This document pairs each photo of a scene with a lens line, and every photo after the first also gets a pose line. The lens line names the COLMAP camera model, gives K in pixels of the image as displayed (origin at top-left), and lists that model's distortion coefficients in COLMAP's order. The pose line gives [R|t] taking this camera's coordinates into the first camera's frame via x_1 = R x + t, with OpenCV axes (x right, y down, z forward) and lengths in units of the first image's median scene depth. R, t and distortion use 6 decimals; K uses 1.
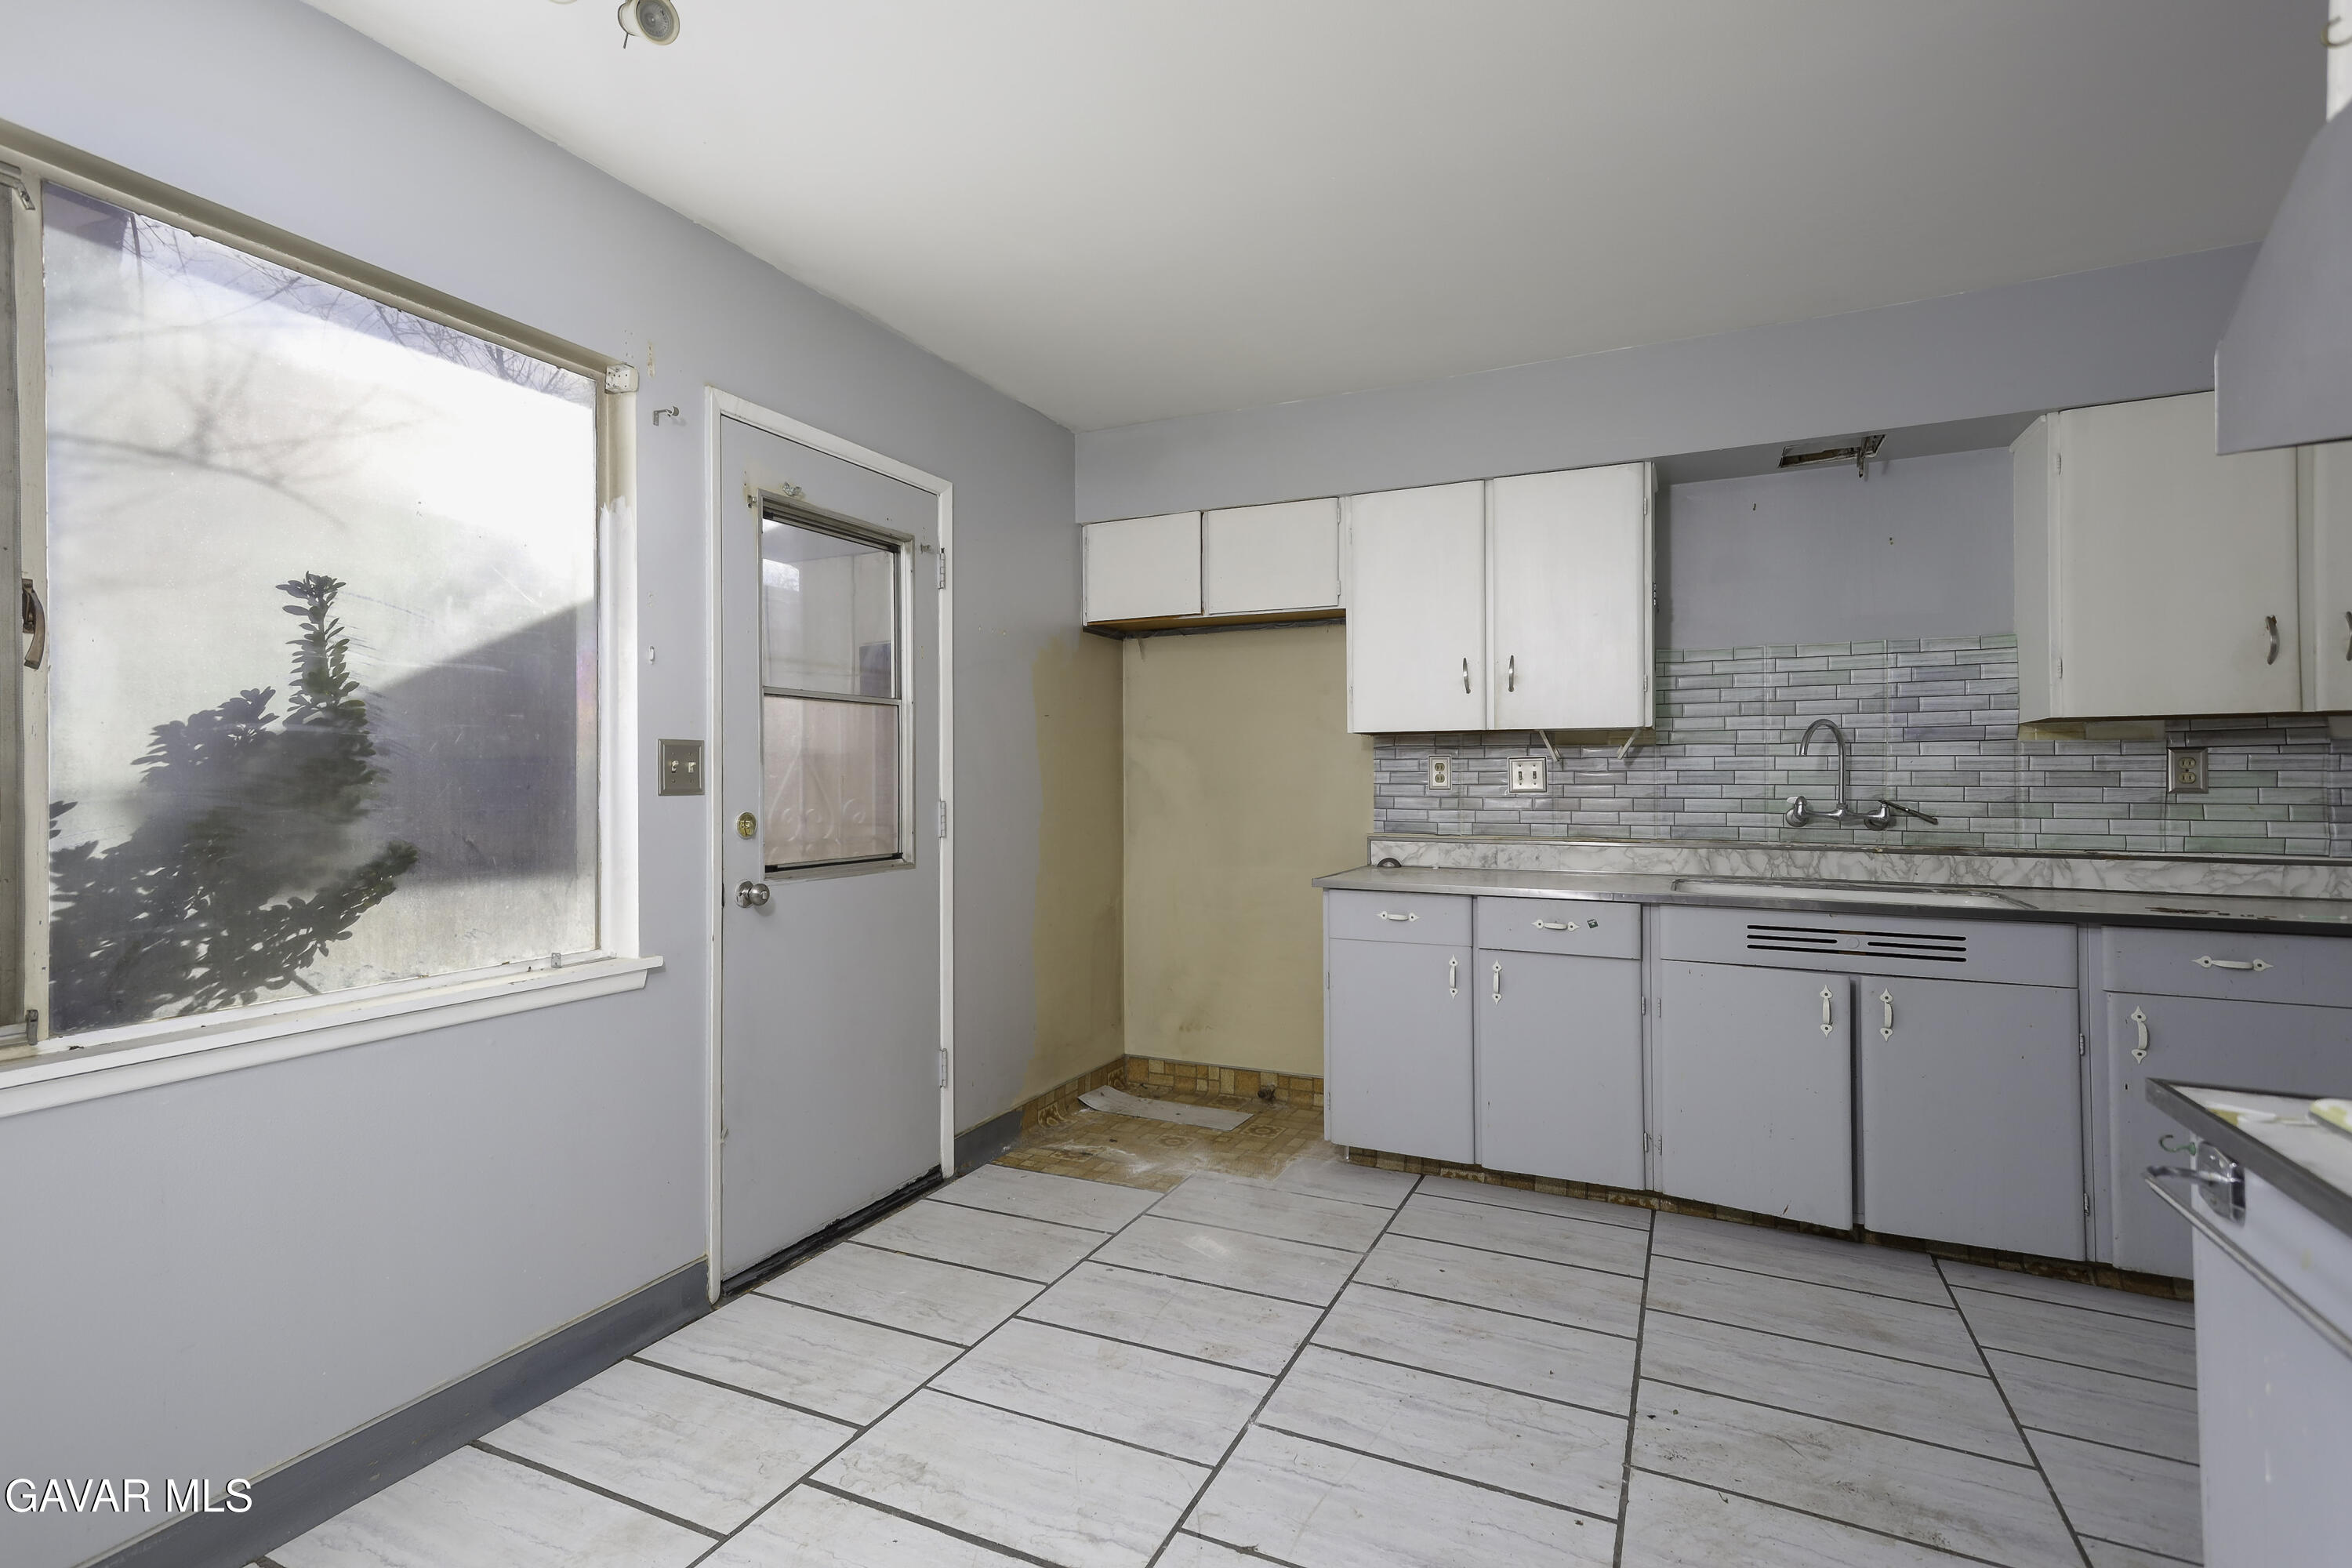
lens RADIAL K [[1132.2, 0, 1176.0], [0, 1132.2, 784.0], [0, 0, 1]] dist [0.015987, 0.000234]
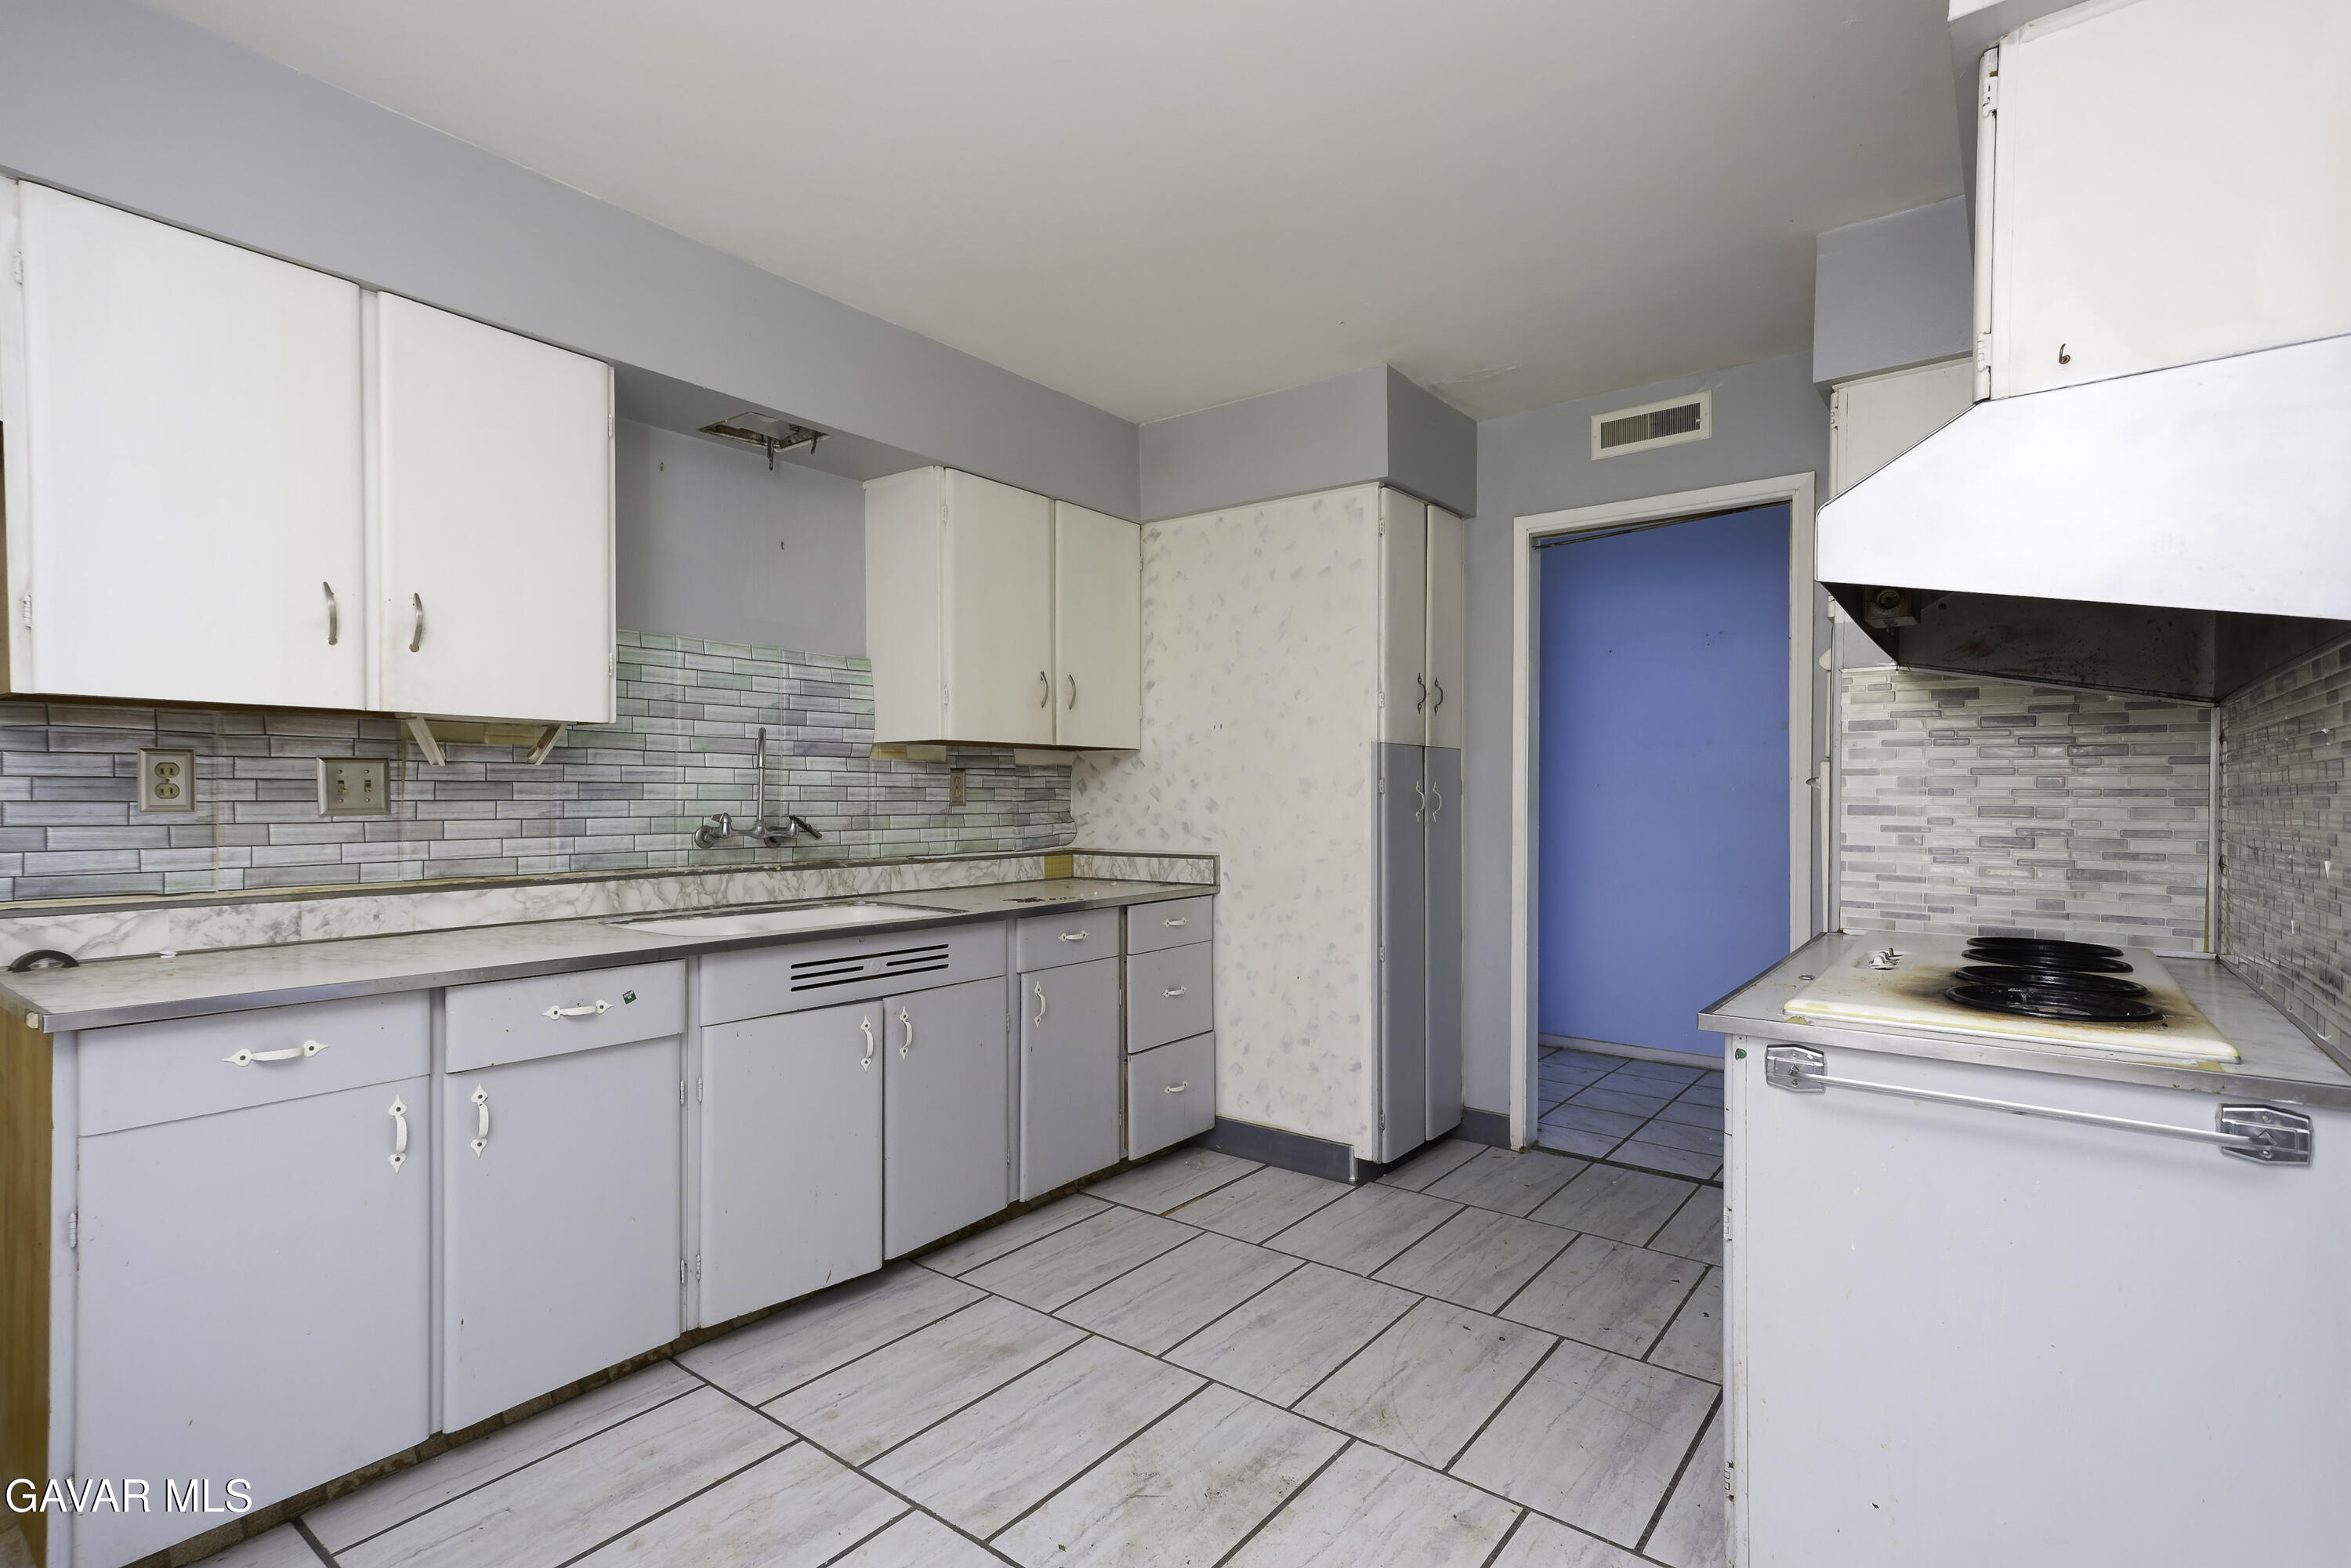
lens RADIAL K [[1112.0, 0, 1160.1], [0, 1112.0, 808.8], [0, 0, 1]] dist [0.021540, 0.000209]
pose [[0.217252, -0.012323, 0.976038, -0.229541], [0.000670, 0.999922, 0.012475, -0.003197], [-0.976115, -0.002056, 0.217243, 0.494906]]
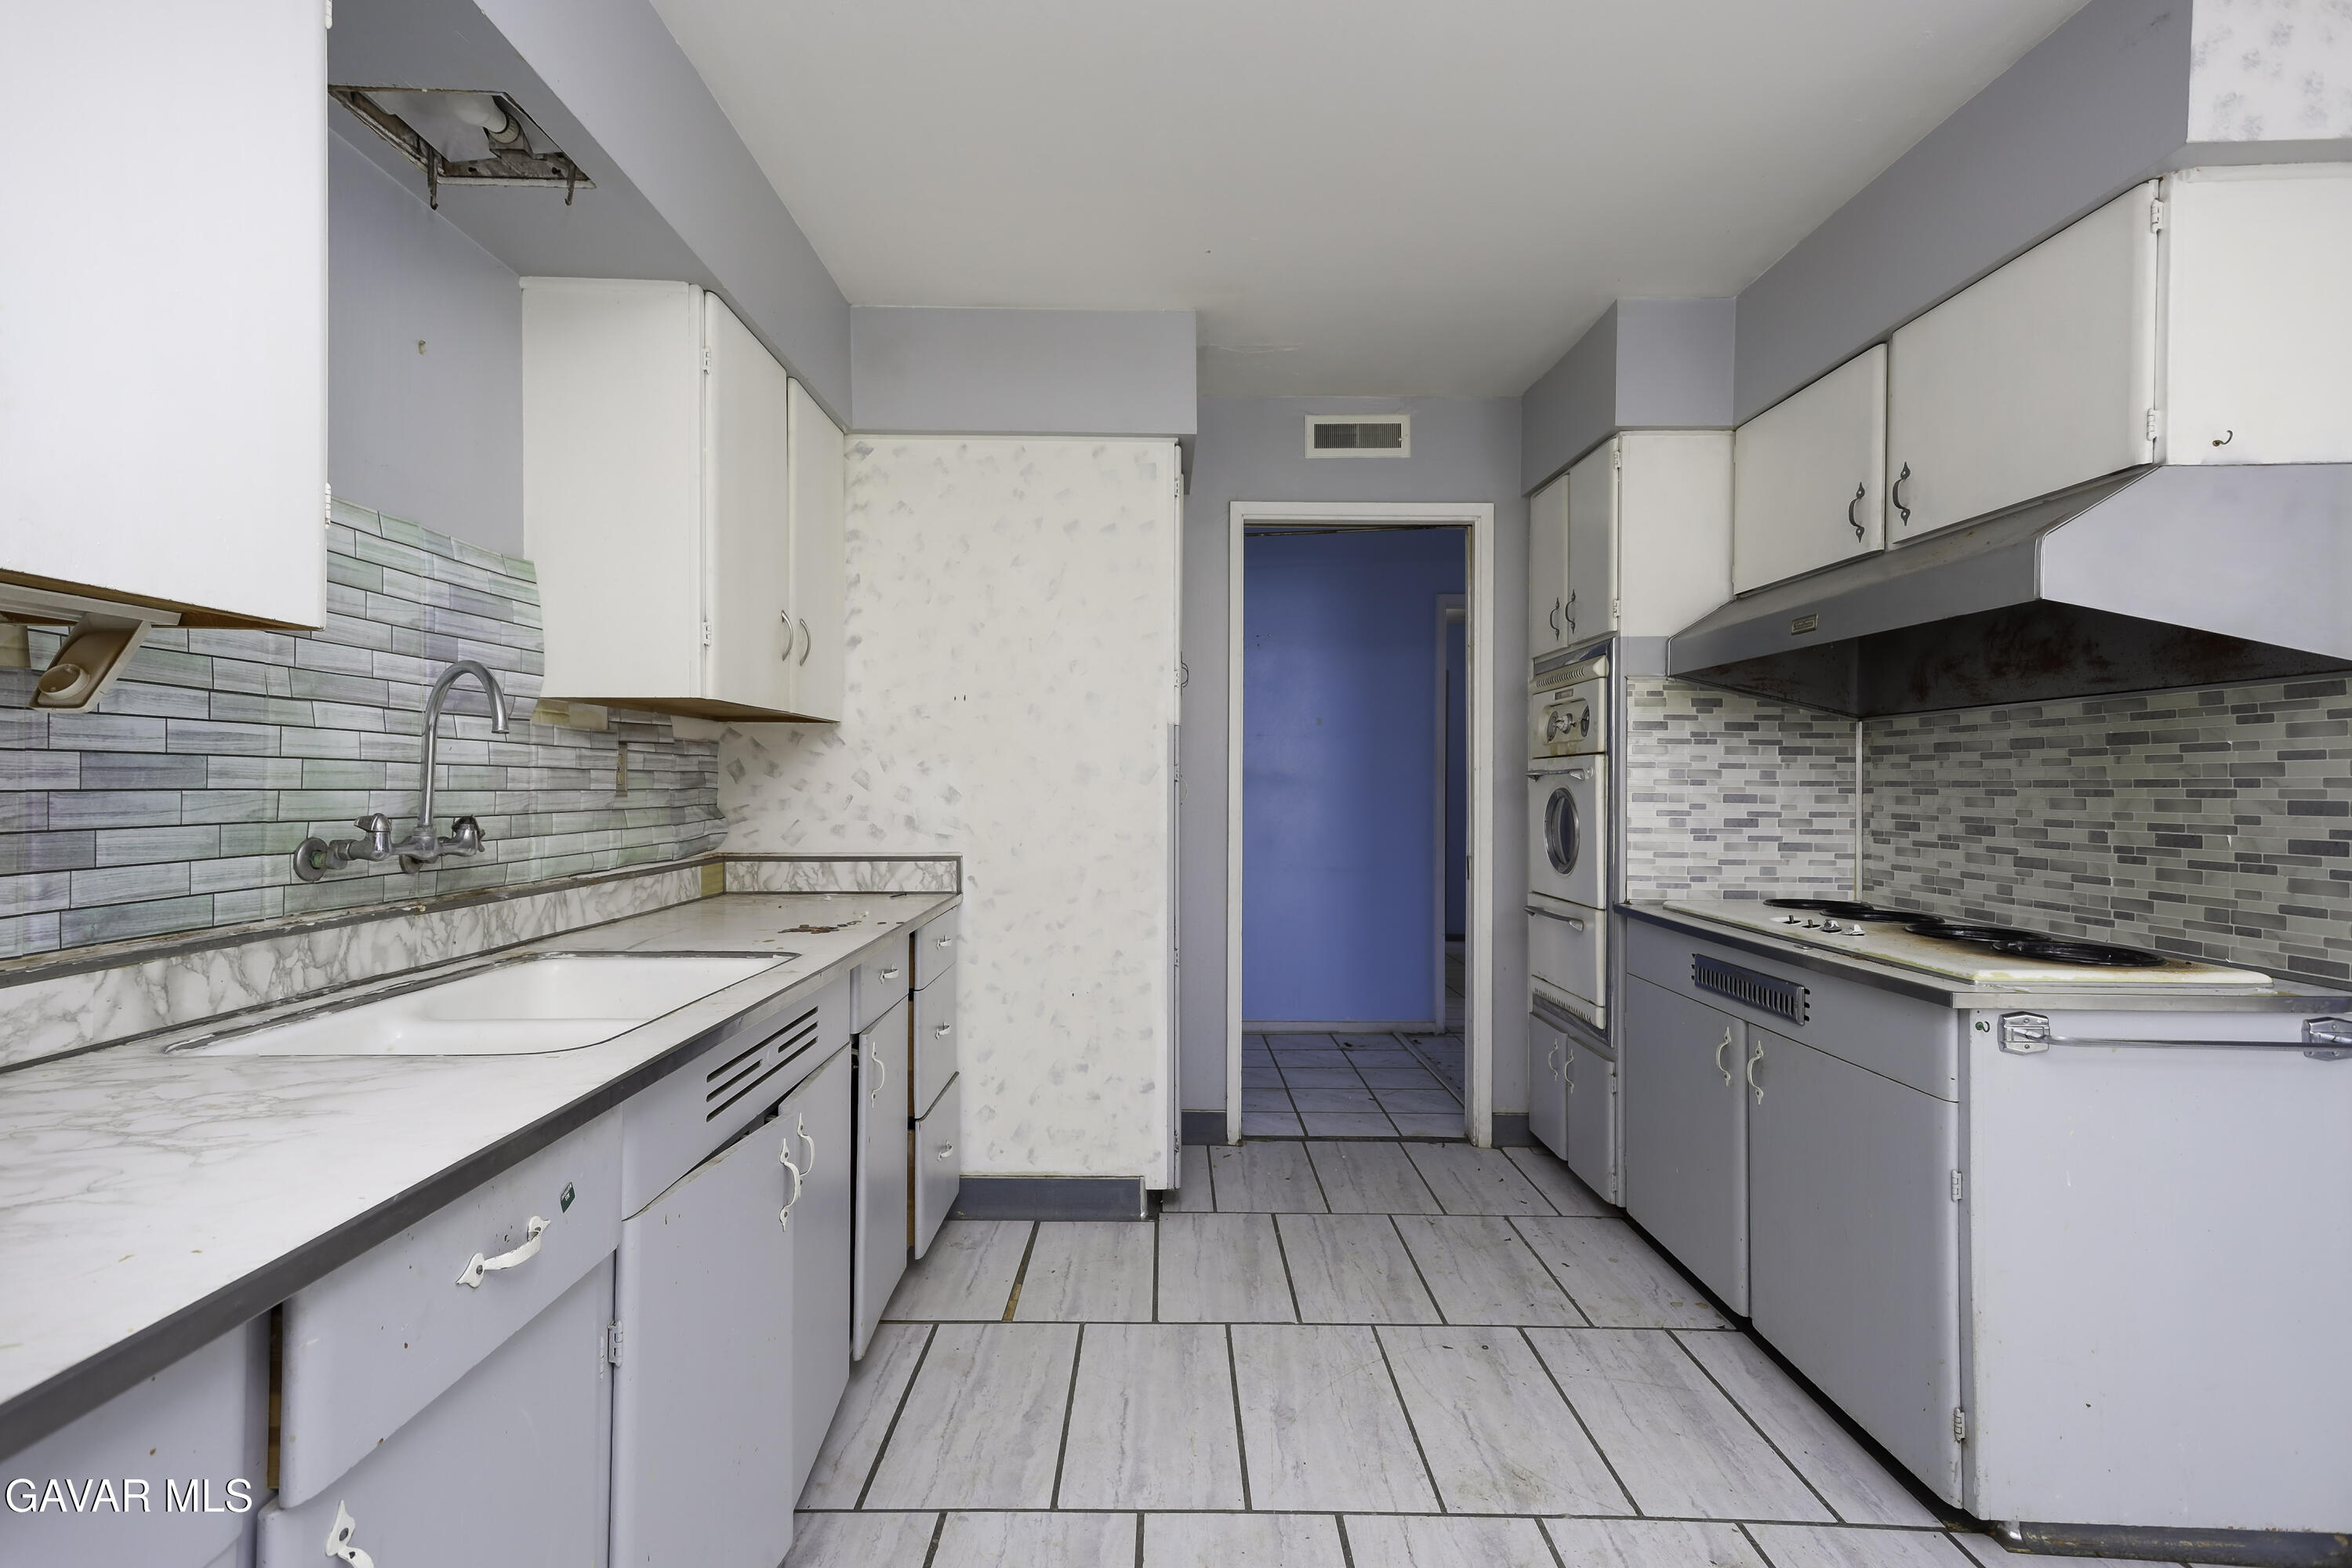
lens RADIAL K [[1104.2, 0, 1176.0], [0, 1104.2, 784.0], [0, 0, 1]] dist [0.017174, 0.000432]
pose [[-0.422625, -0.002992, 0.906300, -0.017840], [-0.003107, 0.999993, 0.001853, -0.003716], [-0.906300, -0.002033, -0.422631, 0.918234]]
